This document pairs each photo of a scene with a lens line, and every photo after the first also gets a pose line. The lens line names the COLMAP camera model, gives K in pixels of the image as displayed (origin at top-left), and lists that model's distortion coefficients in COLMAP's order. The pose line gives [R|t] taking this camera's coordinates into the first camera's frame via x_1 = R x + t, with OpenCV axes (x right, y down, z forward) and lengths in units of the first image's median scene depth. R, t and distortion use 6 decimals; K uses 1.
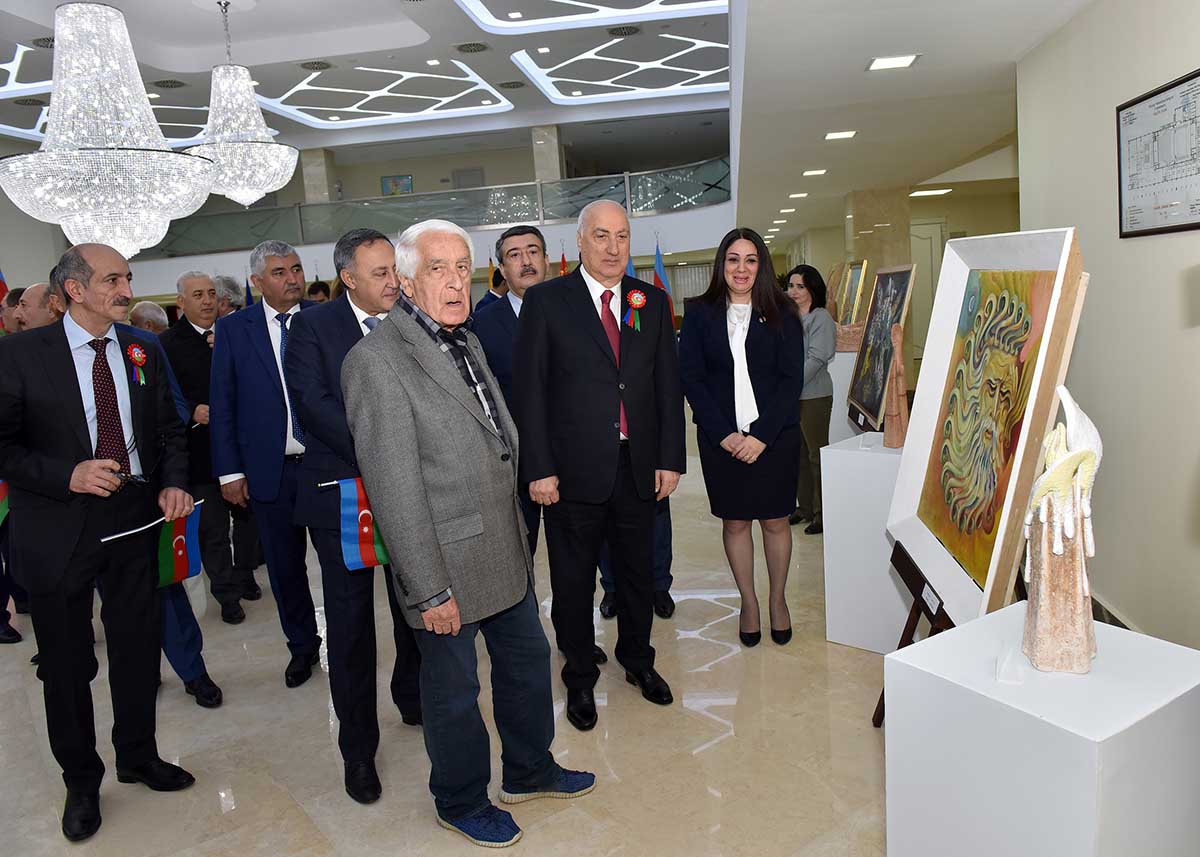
lens RADIAL K [[889.9, 0, 607.4], [0, 889.9, 430.7], [0, 0, 1]] dist [-0.009215, -0.018843]
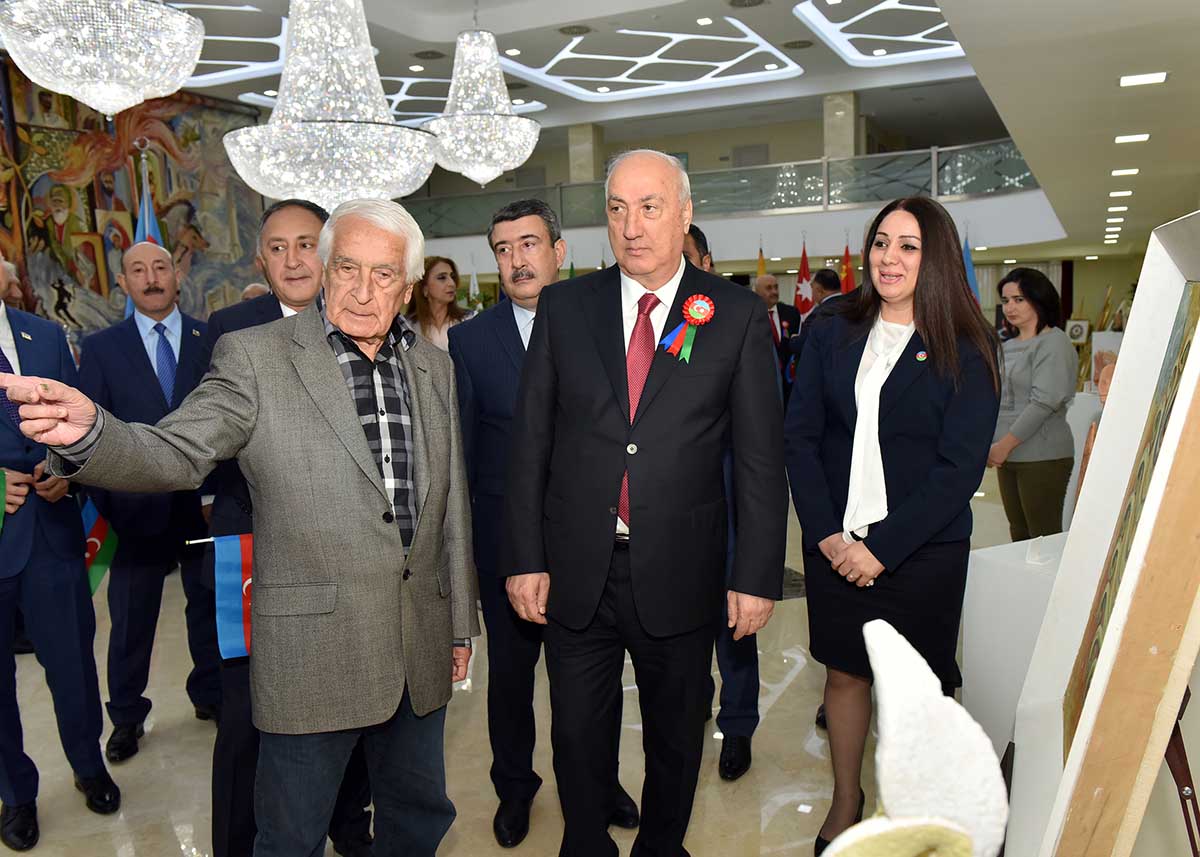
lens RADIAL K [[1010.5, 0, 595.0], [0, 1010.5, 422.0], [0, 0, 1]] dist [-0.035532, 0.011409]
pose [[0.947937, 0.075693, -0.309331, 0.031045], [-0.082292, 0.996573, -0.008323, -0.009074], [0.307641, 0.033345, 0.950918, 0.047455]]
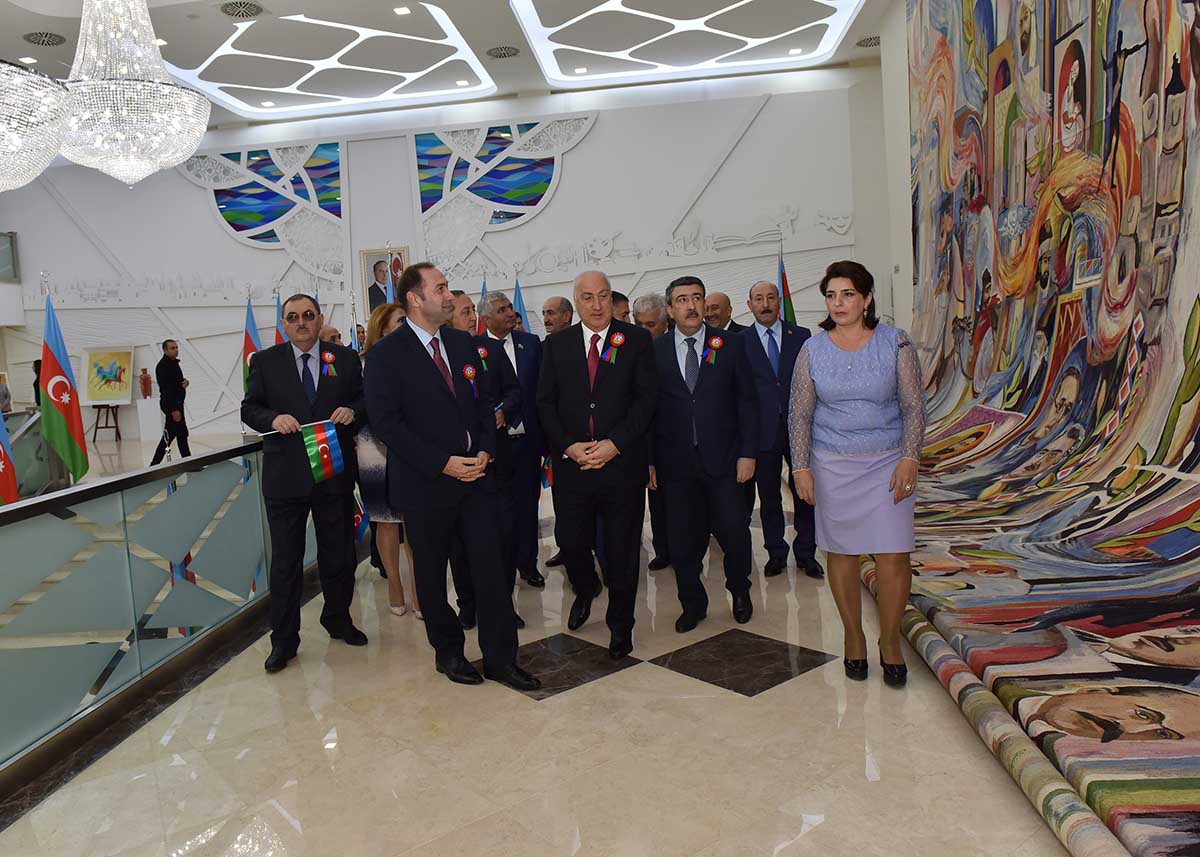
lens RADIAL K [[889.9, 0, 588.8], [0, 889.9, 440.2], [0, 0, 1]] dist [-0.009215, -0.018843]
pose [[0.998675, 0.004727, 0.051237, -0.070224], [-0.003156, 0.999524, -0.030699, -0.029883], [-0.051357, 0.030496, 0.998215, 0.238570]]
